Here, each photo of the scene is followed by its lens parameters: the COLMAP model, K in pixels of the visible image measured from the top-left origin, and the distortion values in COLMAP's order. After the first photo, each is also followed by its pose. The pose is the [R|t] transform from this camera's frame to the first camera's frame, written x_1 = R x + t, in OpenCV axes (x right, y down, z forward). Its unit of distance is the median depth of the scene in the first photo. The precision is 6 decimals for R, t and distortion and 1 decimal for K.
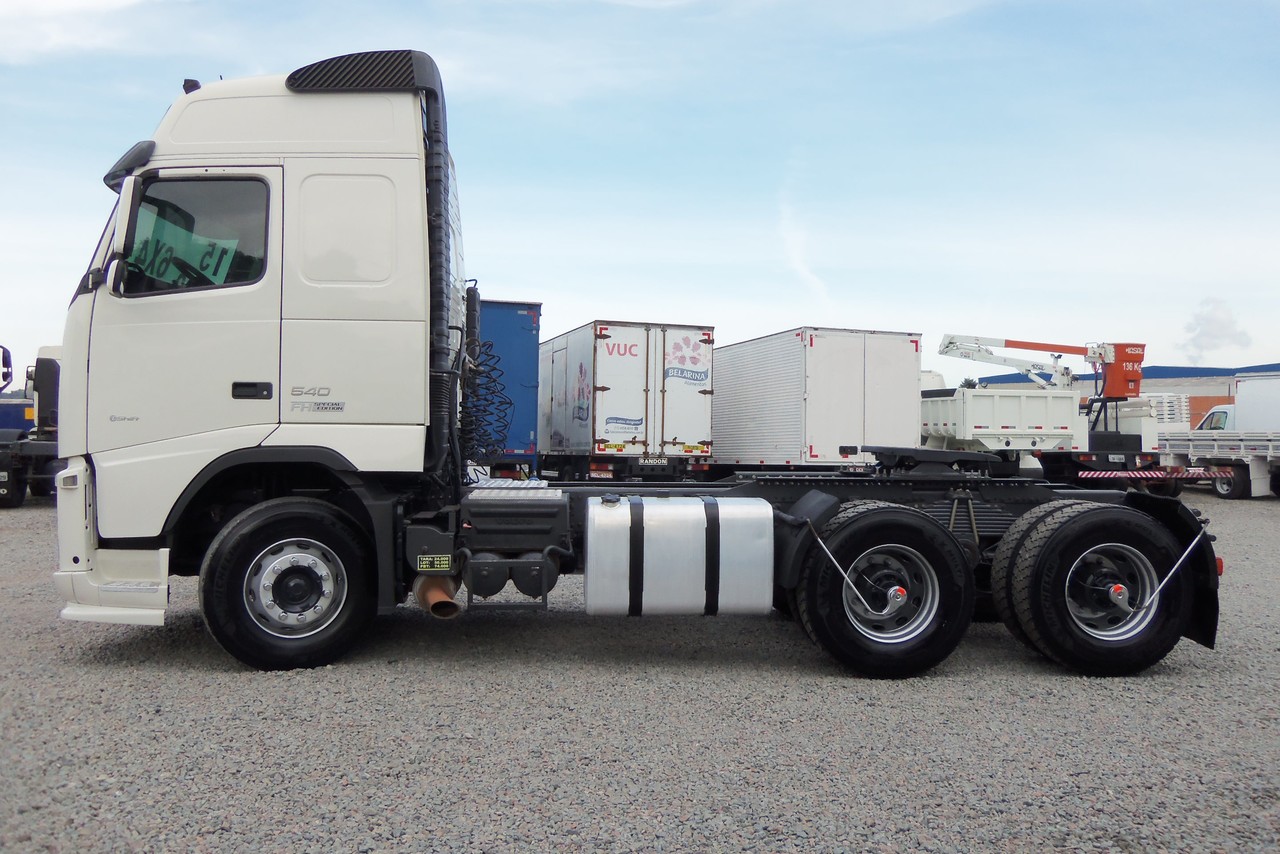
lens RADIAL K [[1076.7, 0, 640.0], [0, 1076.7, 427.0], [0, 0, 1]] dist [-0.010123, -0.008300]
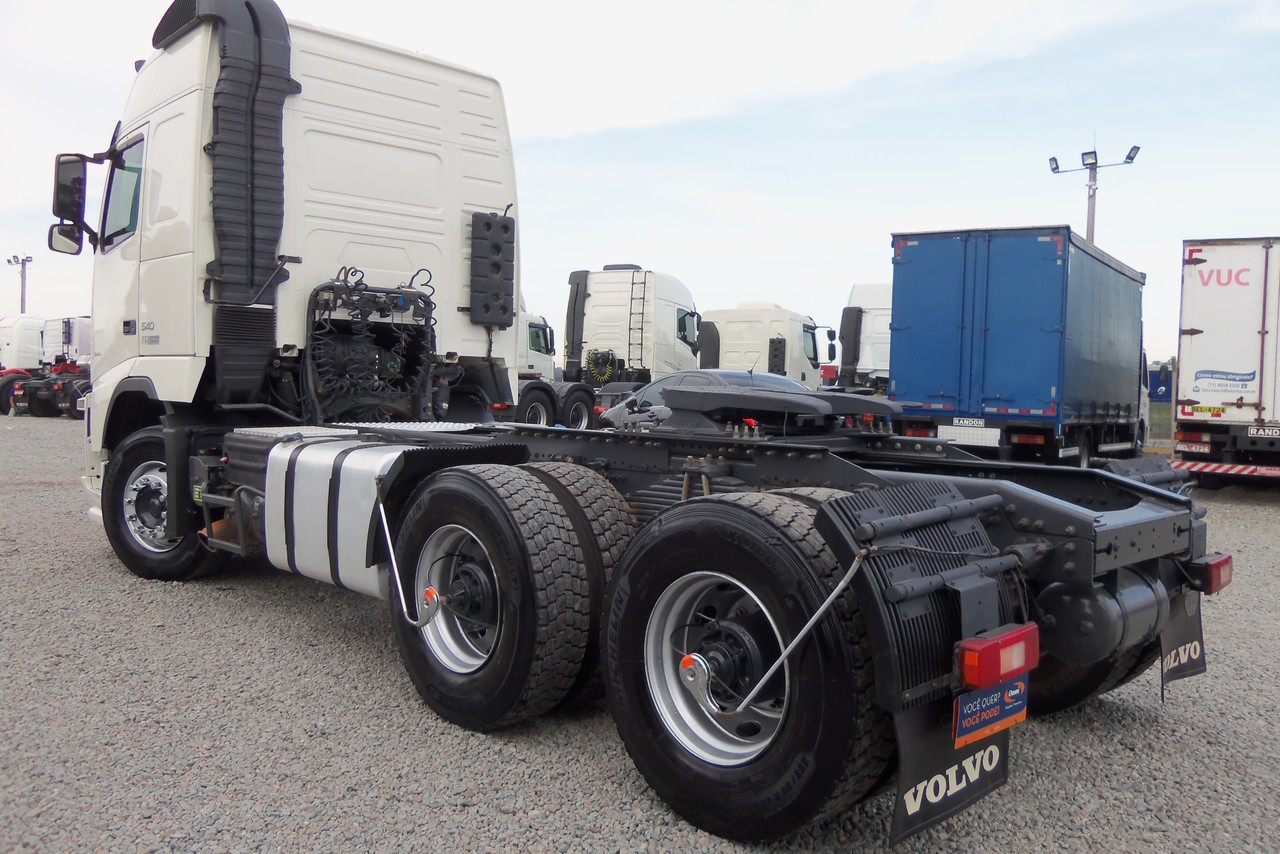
lens RADIAL K [[1059.6, 0, 640.0], [0, 1059.6, 427.0], [0, 0, 1]] dist [0.004232, 0.005135]
pose [[0.642311, 0.035603, -0.765616, 0.284754], [-0.012064, 0.999266, 0.036347, 0.008091], [0.766349, -0.014110, 0.642270, 0.234959]]
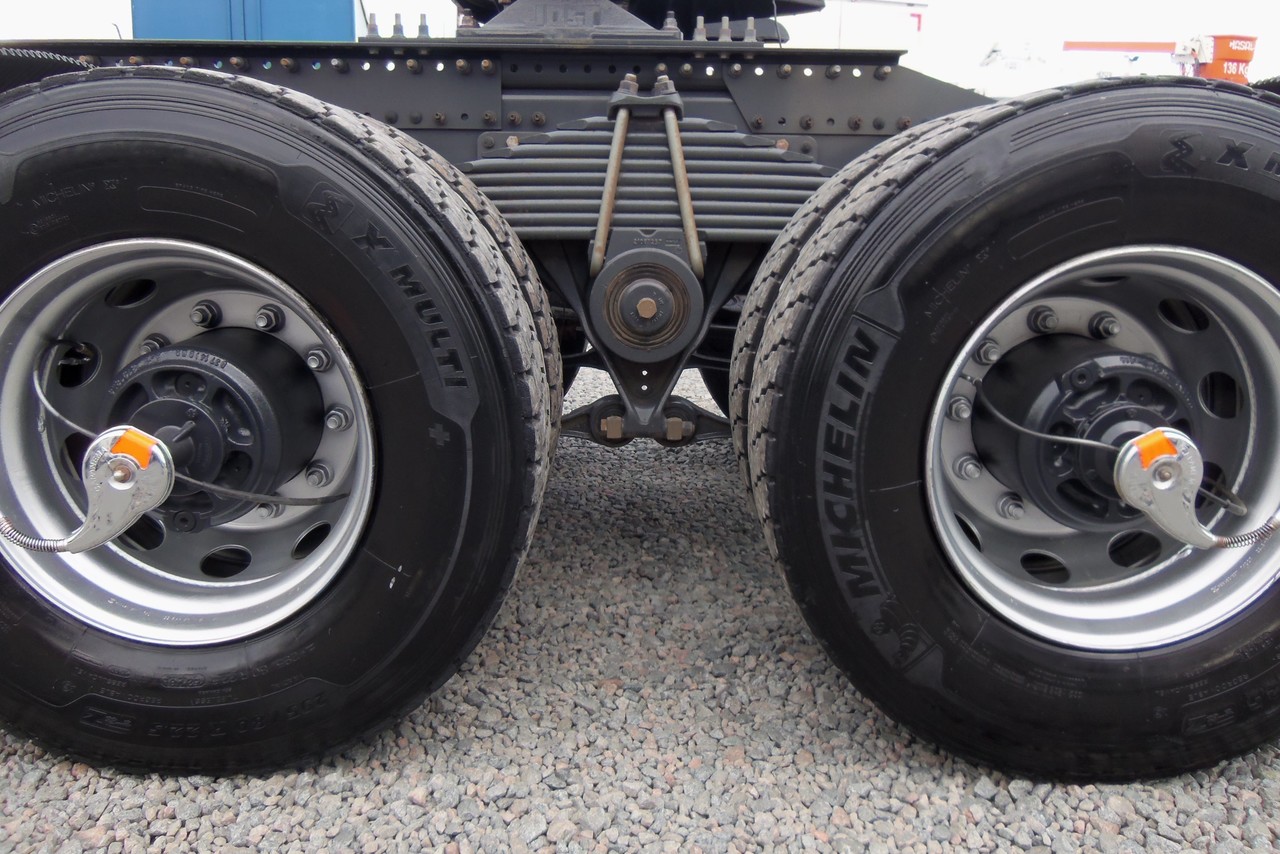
lens RADIAL K [[1076.7, 0, 640.0], [0, 1076.7, 427.0], [0, 0, 1]] dist [-0.010123, -0.008300]
pose [[0.998374, 0.014796, -0.055049, 0.123625], [-0.002958, 0.977872, 0.209185, 0.035255], [0.056926, -0.208682, 0.976325, 0.274114]]
